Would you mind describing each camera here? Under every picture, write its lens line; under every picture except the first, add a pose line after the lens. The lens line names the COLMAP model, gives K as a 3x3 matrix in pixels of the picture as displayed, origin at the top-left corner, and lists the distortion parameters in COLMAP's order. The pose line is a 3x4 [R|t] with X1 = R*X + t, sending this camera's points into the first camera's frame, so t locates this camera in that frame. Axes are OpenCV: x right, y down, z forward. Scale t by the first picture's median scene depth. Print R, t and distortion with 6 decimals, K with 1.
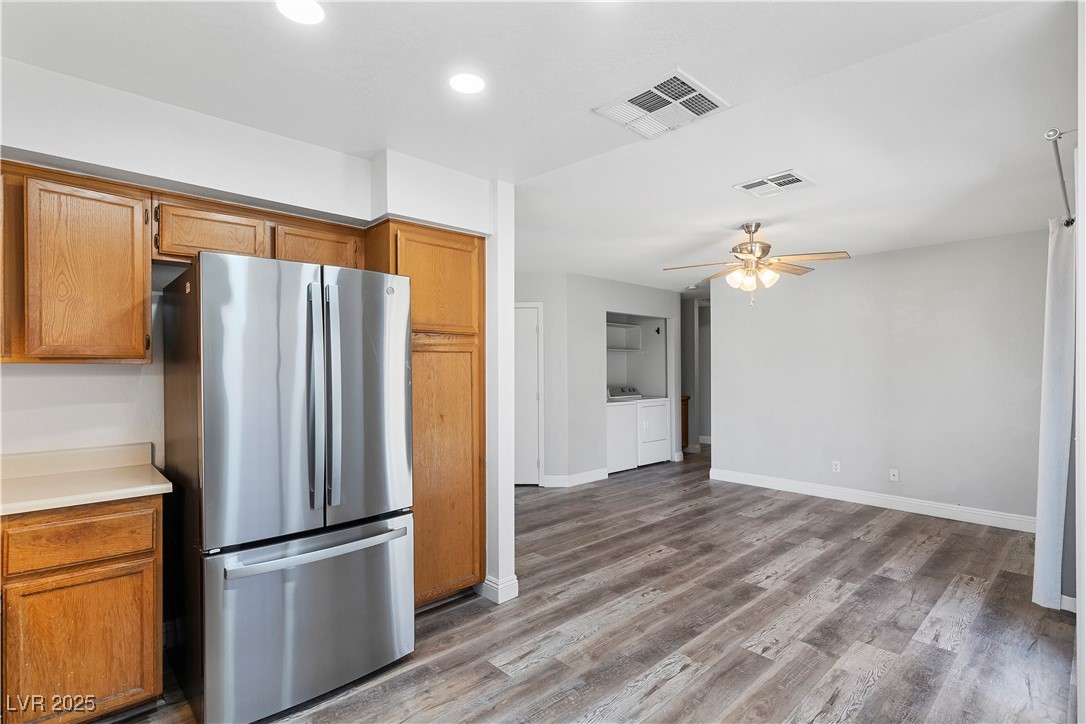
lens RADIAL K [[520.5, 0, 541.6], [0, 520.5, 364.7], [0, 0, 1]] dist [0.004181, 0.000227]
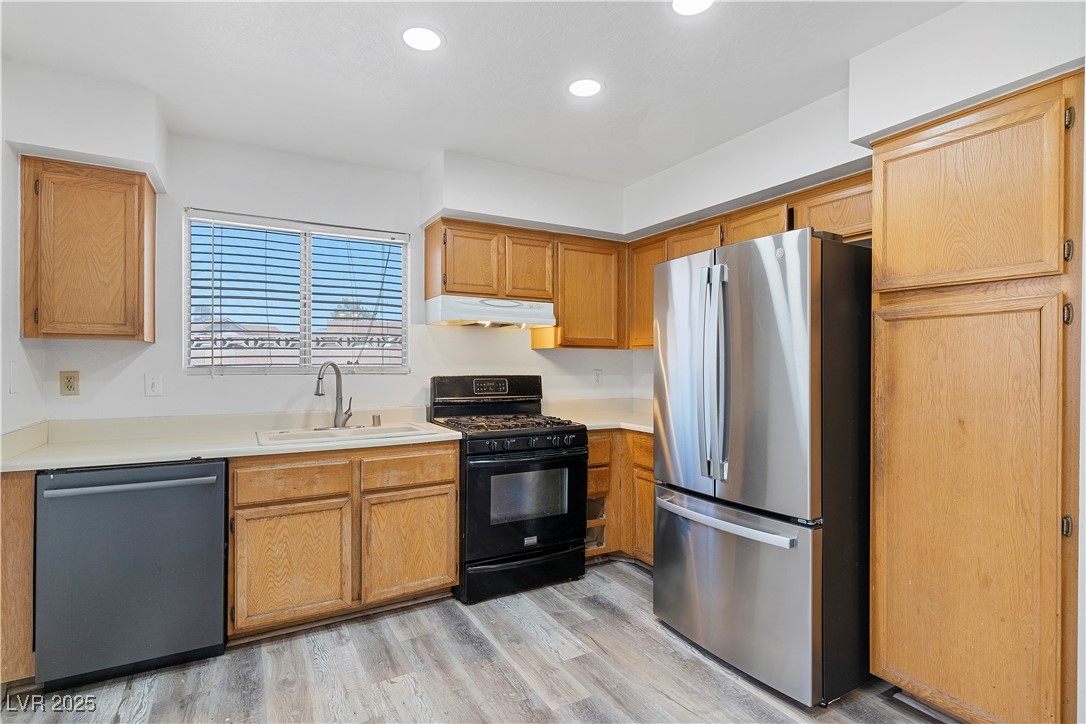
lens RADIAL K [[529.7, 0, 543.0], [0, 529.7, 362.0], [0, 0, 1]] dist [0.003320, 0.000429]
pose [[-0.230479, 0.001919, -0.973075, 0.383826], [0.005205, 0.999986, 0.000739, 0.019065], [0.973063, -0.004895, -0.230486, 0.493380]]
